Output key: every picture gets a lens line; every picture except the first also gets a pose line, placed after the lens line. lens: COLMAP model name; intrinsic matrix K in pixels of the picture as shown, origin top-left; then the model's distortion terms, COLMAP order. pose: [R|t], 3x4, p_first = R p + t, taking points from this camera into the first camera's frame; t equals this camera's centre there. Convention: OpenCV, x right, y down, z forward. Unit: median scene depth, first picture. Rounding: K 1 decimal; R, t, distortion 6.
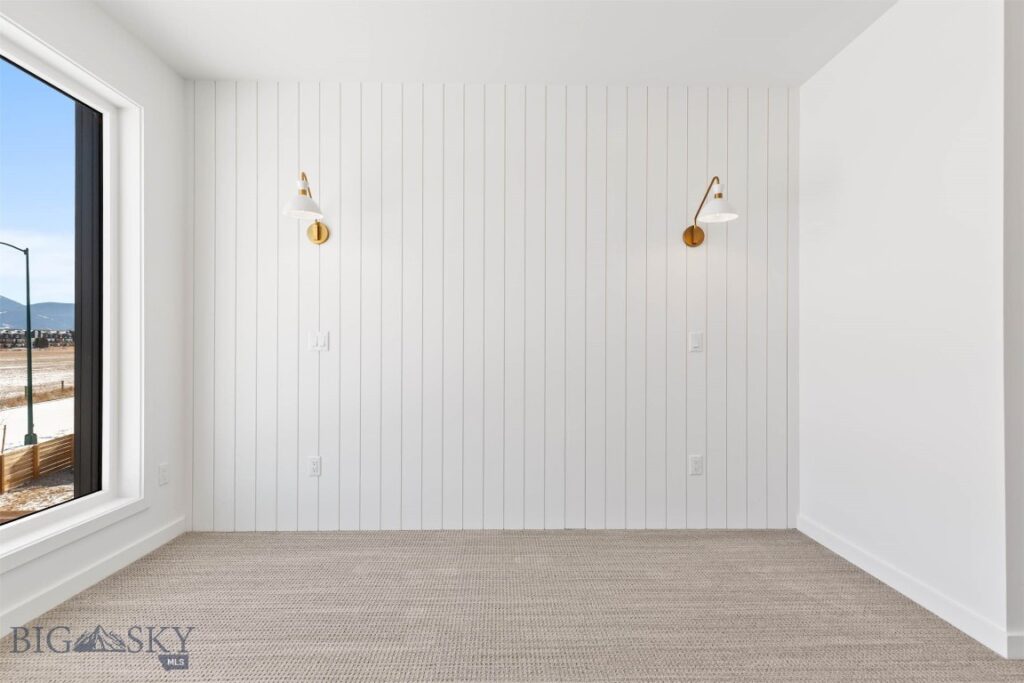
lens RADIAL K [[460.1, 0, 513.0], [0, 460.1, 344.8], [0, 0, 1]] dist [0.011585, -0.001858]
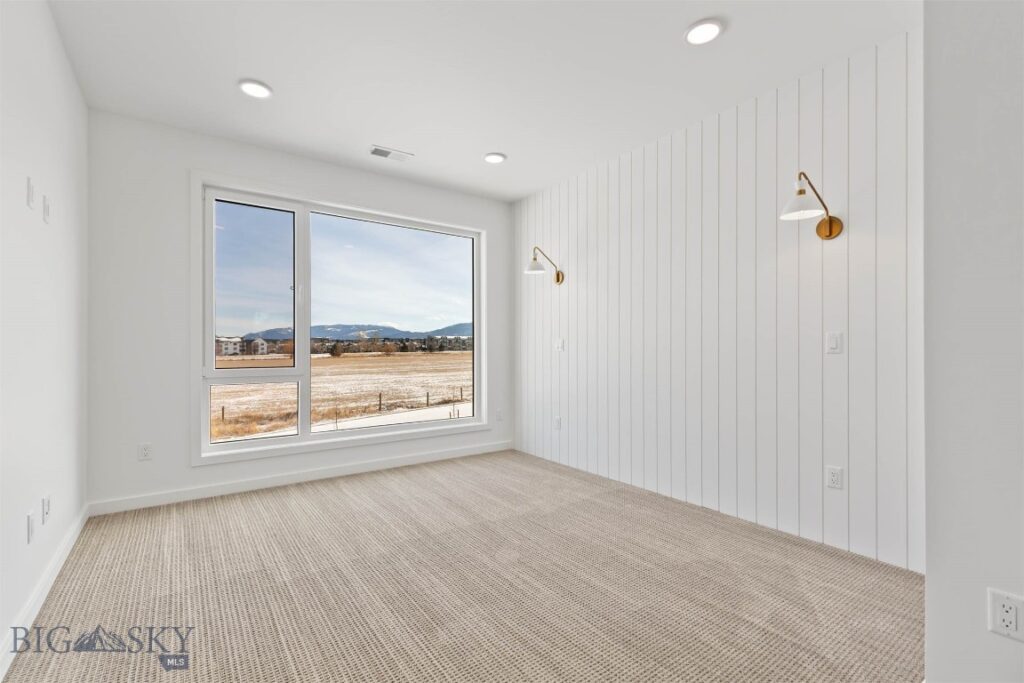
lens RADIAL K [[460.1, 0, 506.4], [0, 460.1, 345.2], [0, 0, 1]] dist [0.011585, -0.001858]
pose [[0.565505, -0.007332, -0.824712, 0.796044], [0.006529, 0.999969, -0.004414, -0.000674], [0.824719, -0.002888, 0.565535, -0.052341]]
